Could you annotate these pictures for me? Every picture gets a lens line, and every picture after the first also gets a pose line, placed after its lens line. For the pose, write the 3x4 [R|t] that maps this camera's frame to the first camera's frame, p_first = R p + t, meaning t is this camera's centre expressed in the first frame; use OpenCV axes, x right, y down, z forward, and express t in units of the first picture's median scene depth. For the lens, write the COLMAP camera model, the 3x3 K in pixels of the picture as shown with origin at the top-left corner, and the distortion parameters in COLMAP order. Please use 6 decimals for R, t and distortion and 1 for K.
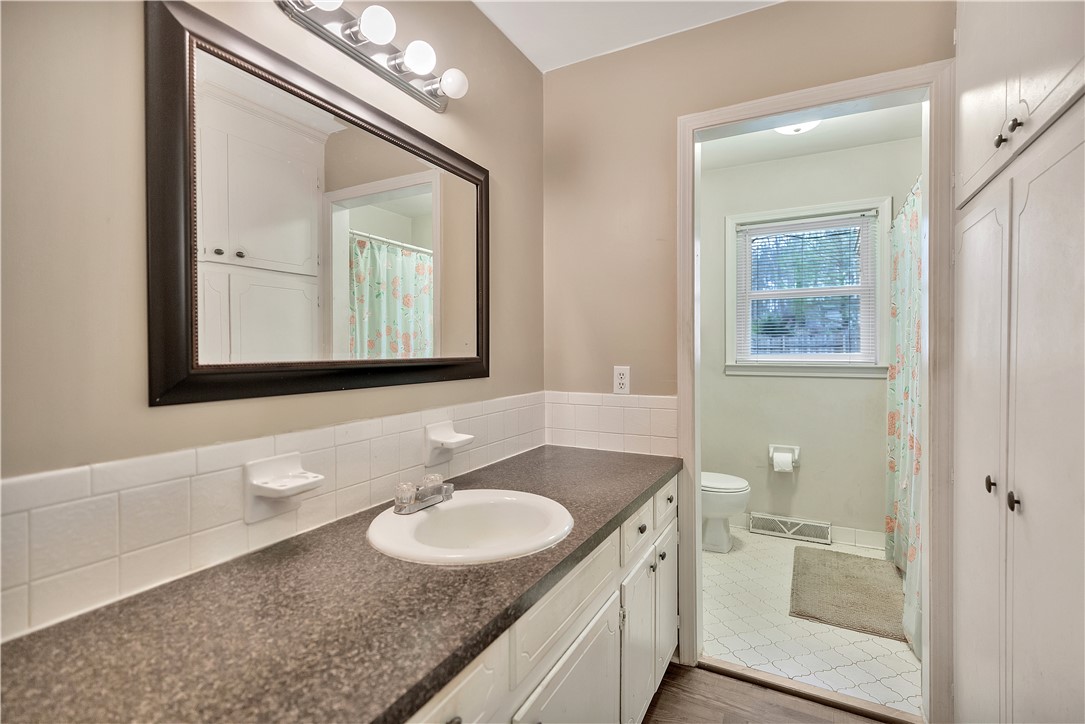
lens RADIAL K [[500.7, 0, 550.8], [0, 500.7, 354.3], [0, 0, 1]] dist [0.001386, -0.000144]
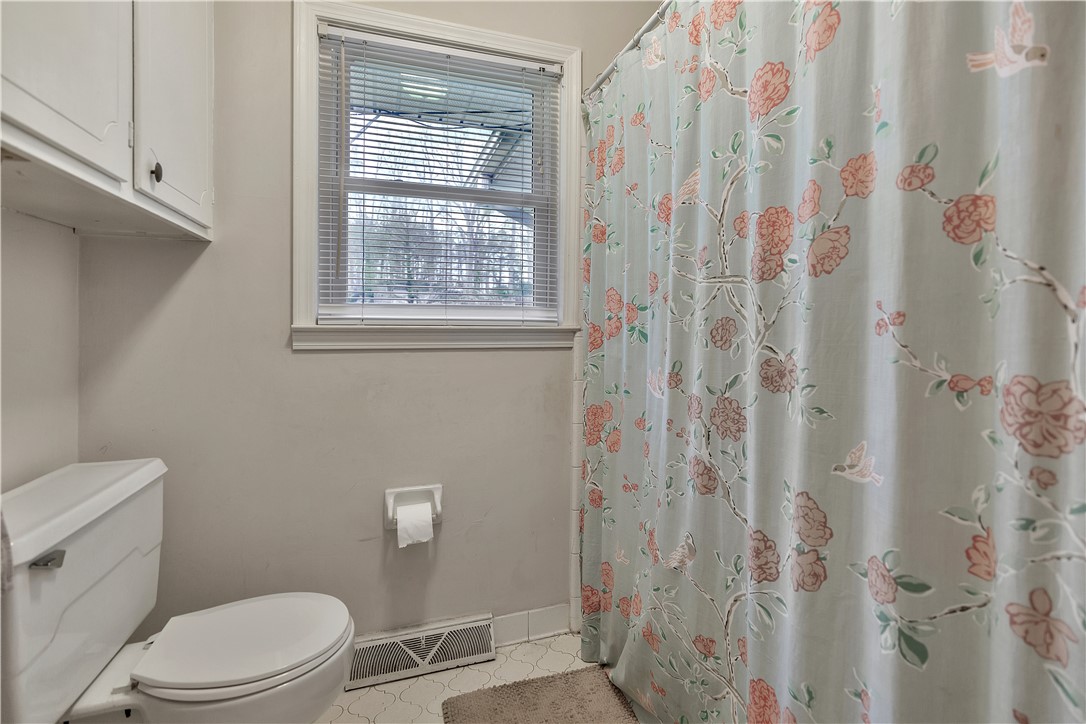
lens RADIAL K [[499.0, 0, 543.0], [0, 499.0, 323.8], [0, 0, 1]] dist [0.003844, 0.000224]
pose [[0.696300, 0.010183, 0.717679, 0.196829], [-0.000333, 0.999904, -0.013864, 0.025893], [-0.717751, 0.009414, 0.696236, 0.563477]]
